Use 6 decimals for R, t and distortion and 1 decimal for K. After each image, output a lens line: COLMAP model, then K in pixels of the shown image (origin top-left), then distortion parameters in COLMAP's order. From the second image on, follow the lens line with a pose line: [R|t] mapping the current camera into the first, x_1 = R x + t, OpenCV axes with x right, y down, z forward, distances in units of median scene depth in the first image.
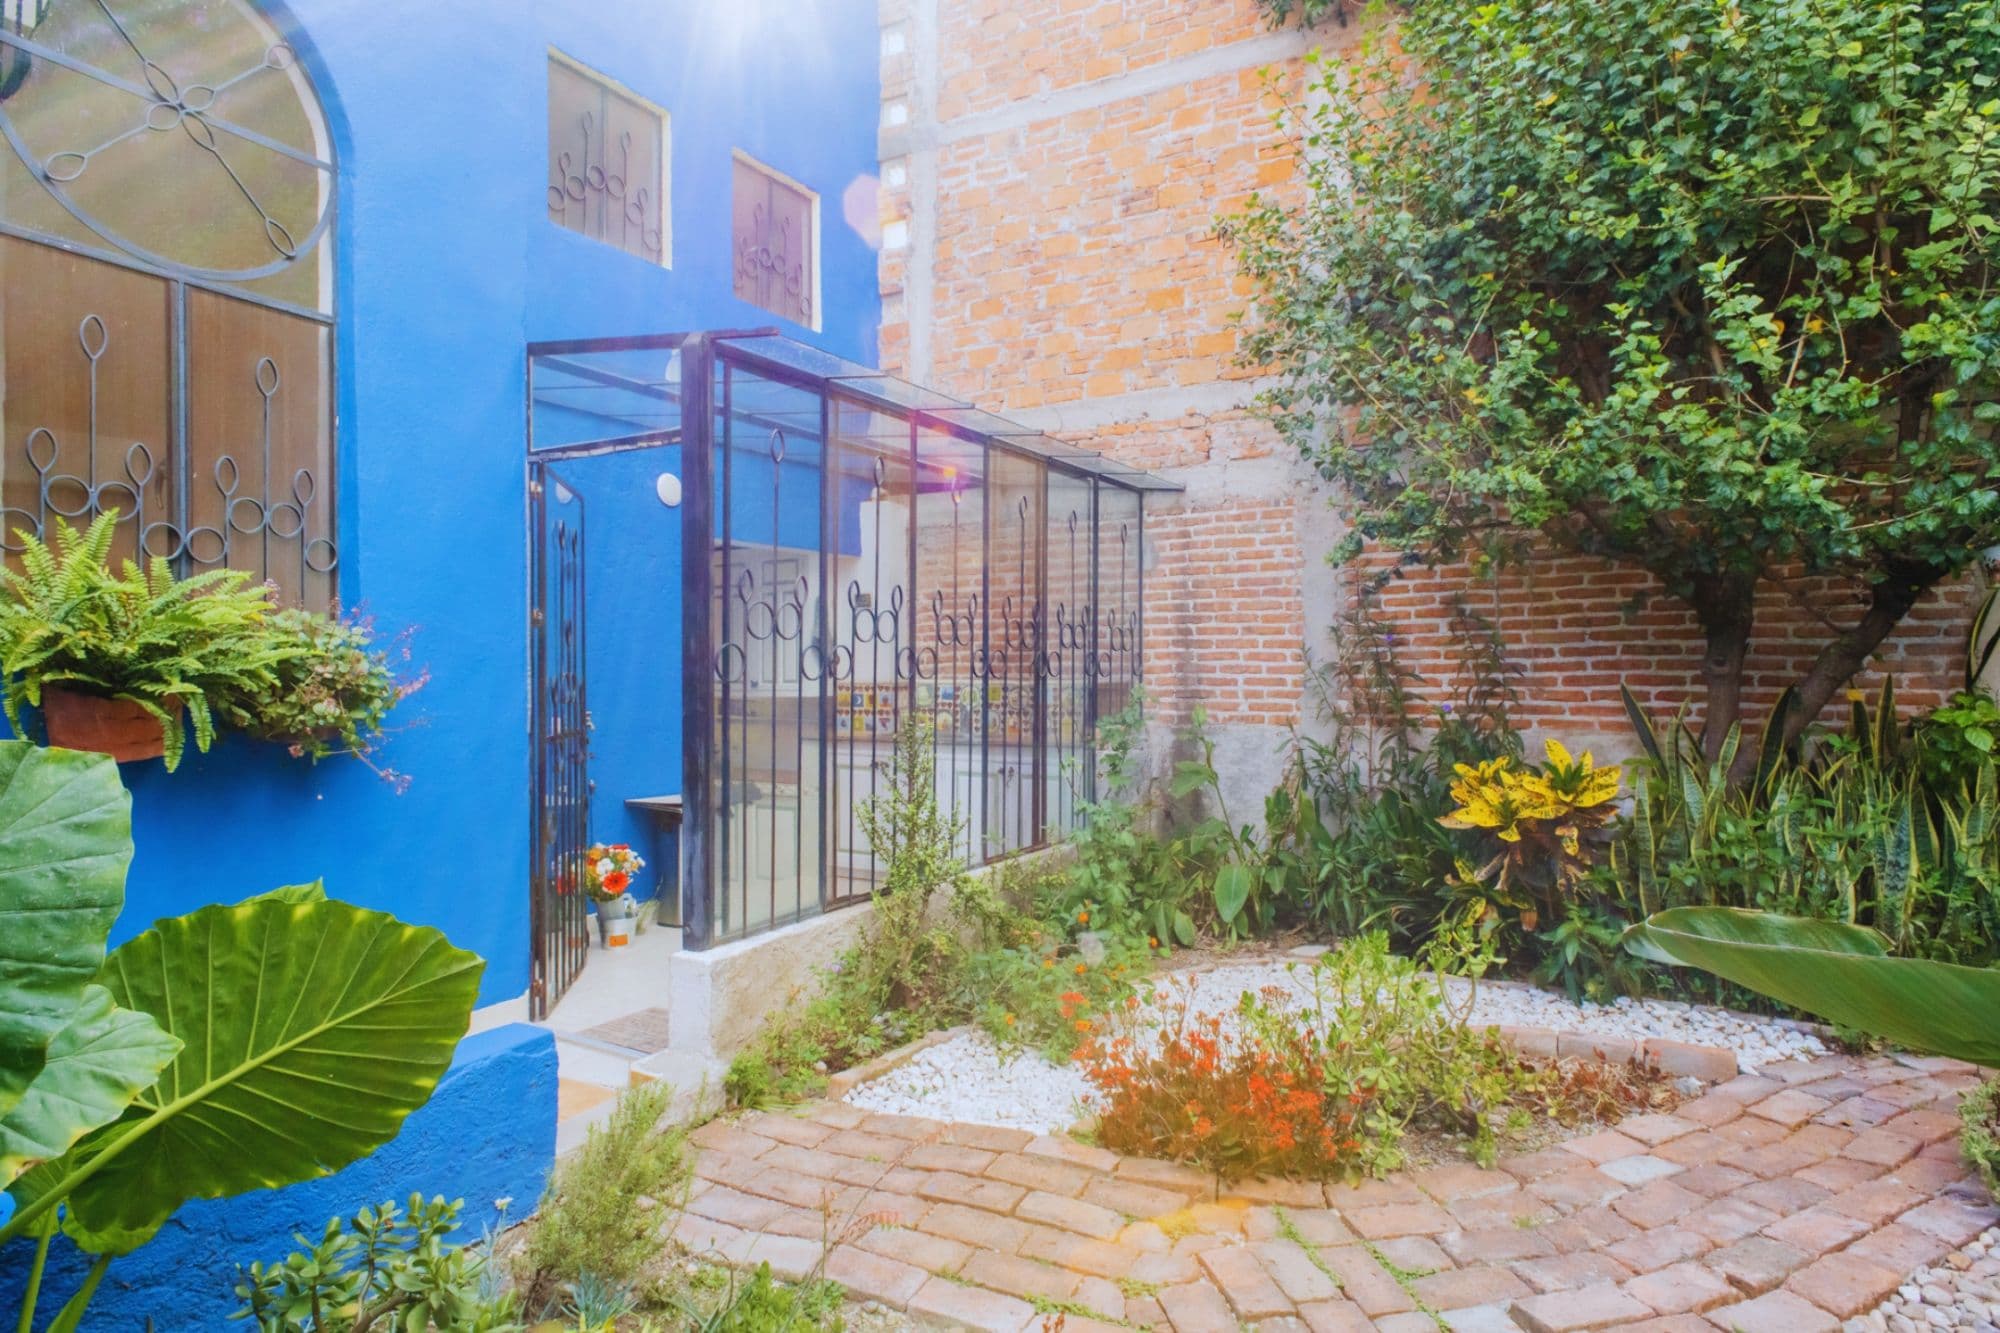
lens RADIAL K [[1122.9, 0, 994.6], [0, 1122.9, 659.0], [0, 0, 1]] dist [0.004919, -0.005080]
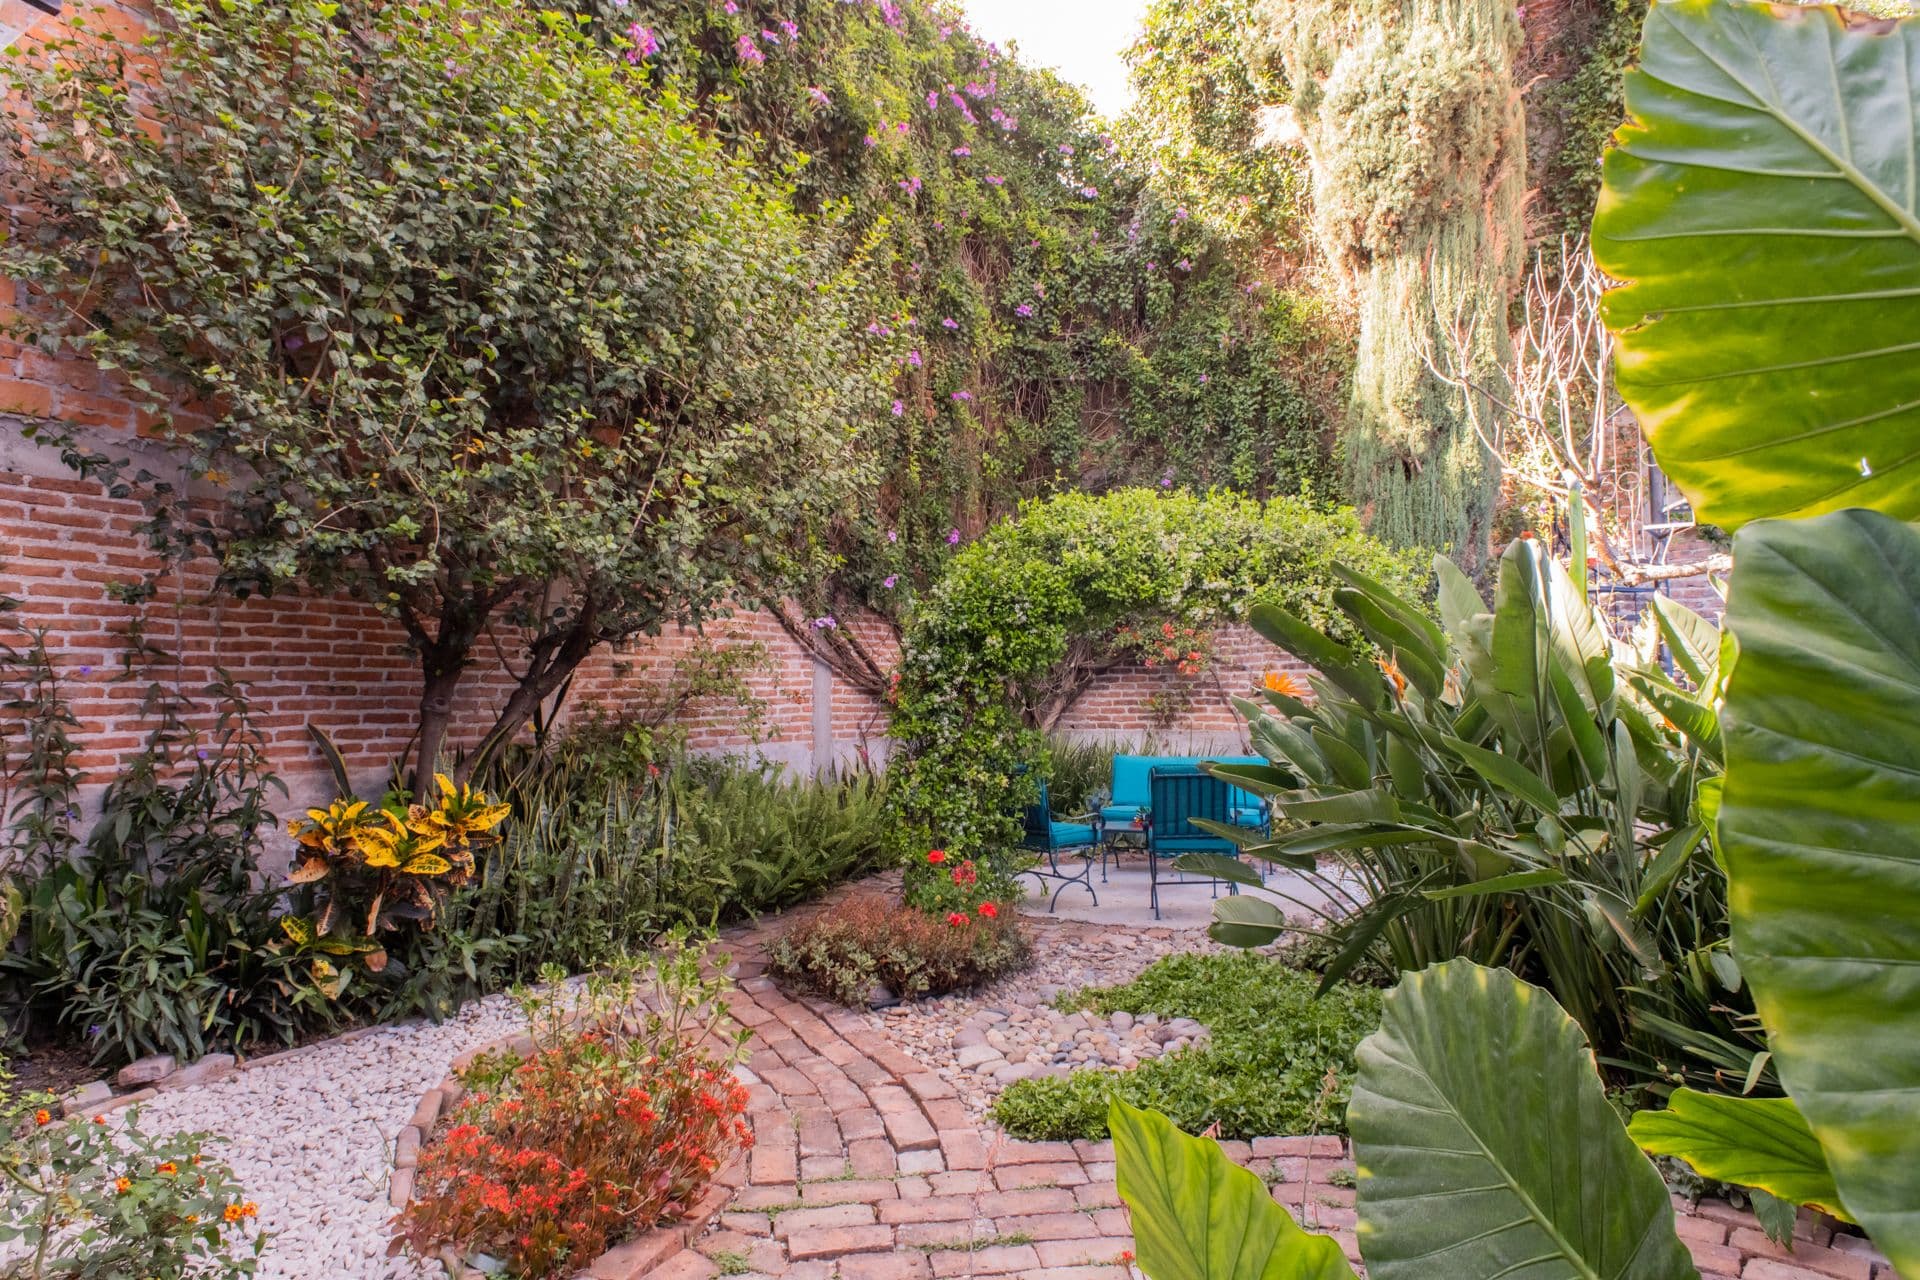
lens RADIAL K [[1077.9, 0, 954.8], [0, 1077.9, 632.8], [0, 0, 1]] dist [0.004919, -0.005080]
pose [[0.006410, 0.069919, 0.997532, -0.388029], [0.005116, 0.997537, -0.069953, 0.010744], [-0.999966, 0.005551, 0.006037, 0.380928]]
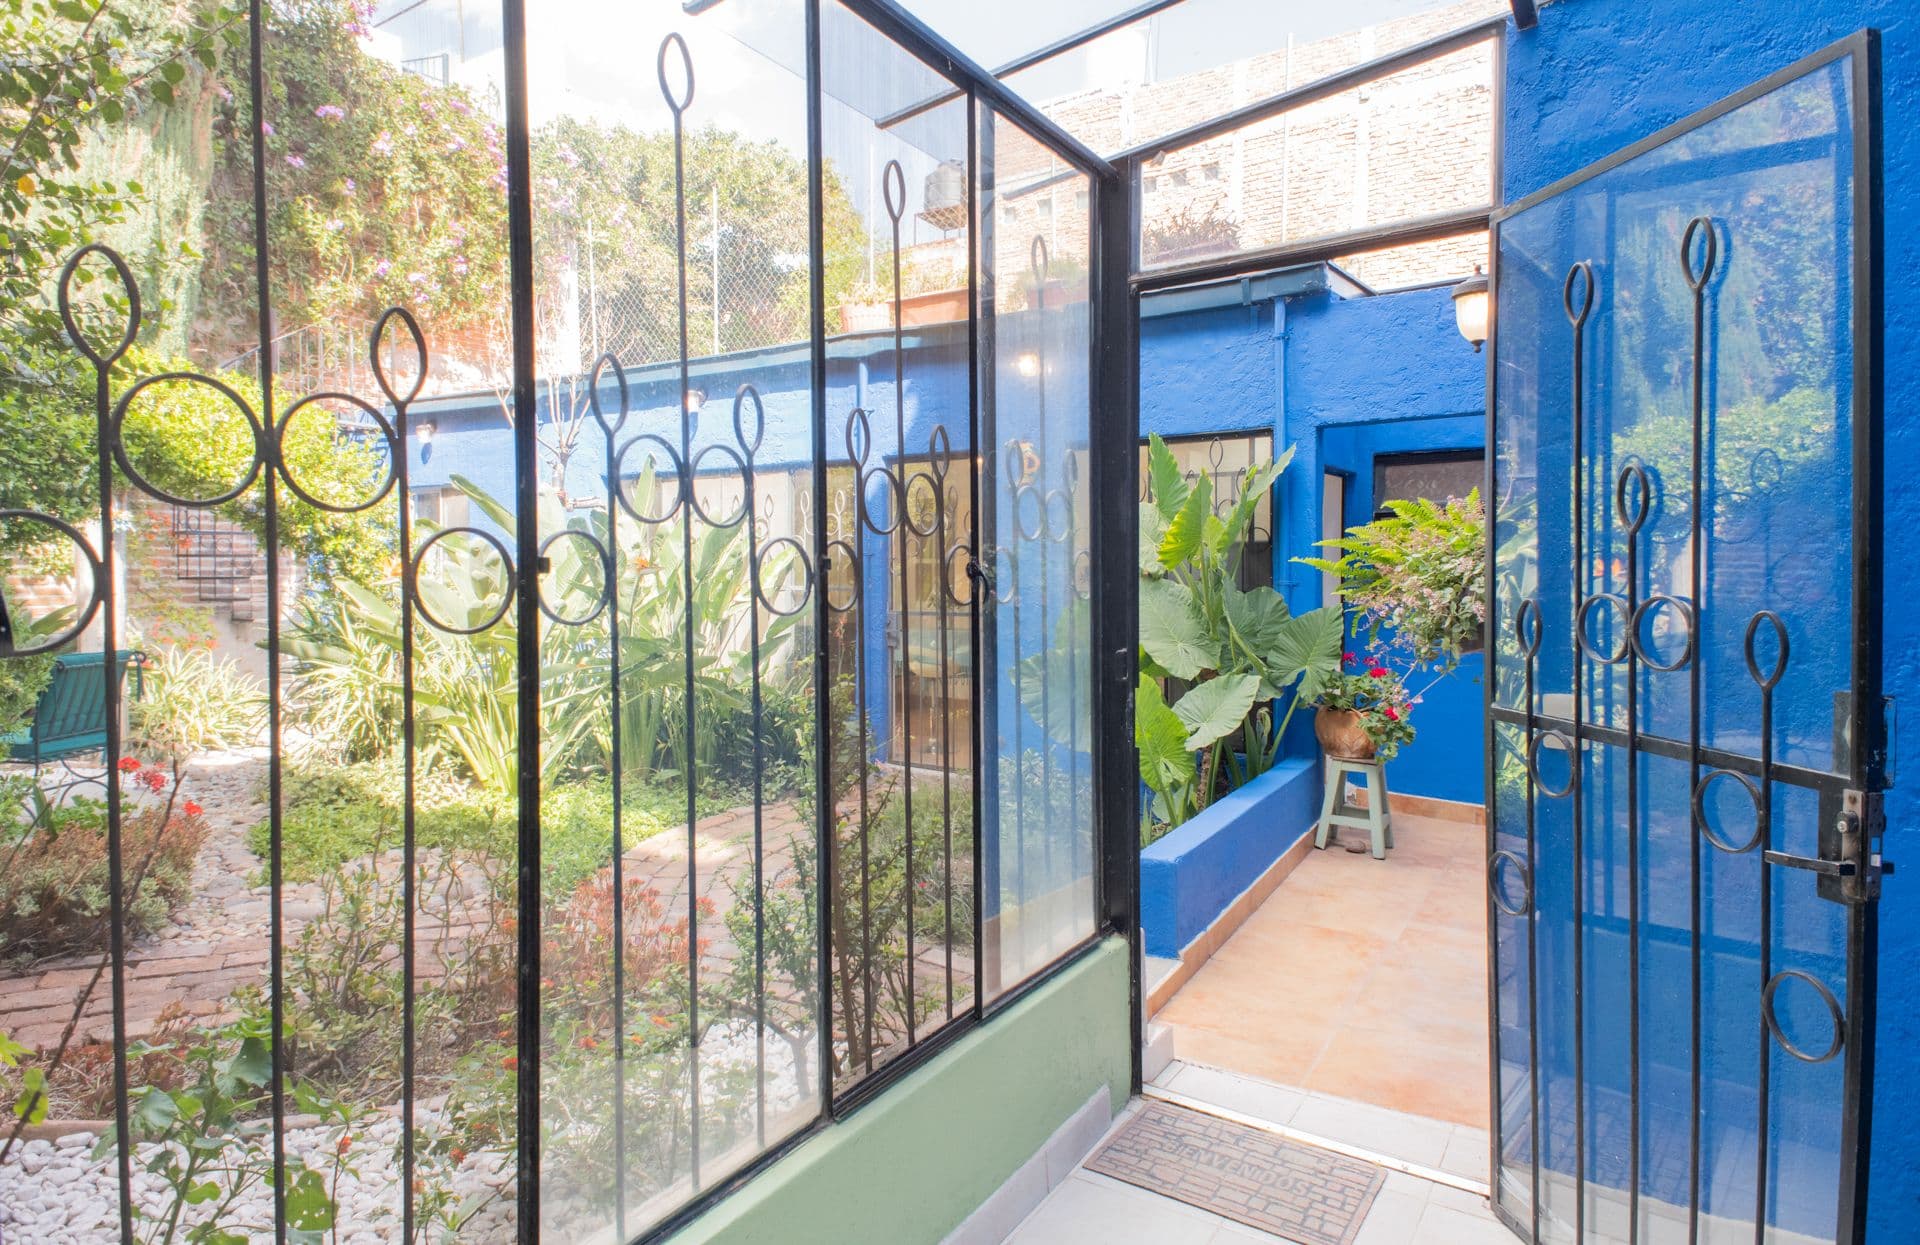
lens RADIAL K [[1089.5, 0, 942.5], [0, 1089.5, 588.8], [0, 0, 1]] dist [0.111637, -0.073482]
pose [[-0.999287, 0.006881, 0.037113, -0.112021], [0.007302, 0.999910, 0.011241, 0.004736], [-0.037032, 0.011504, -0.999248, 1.125549]]
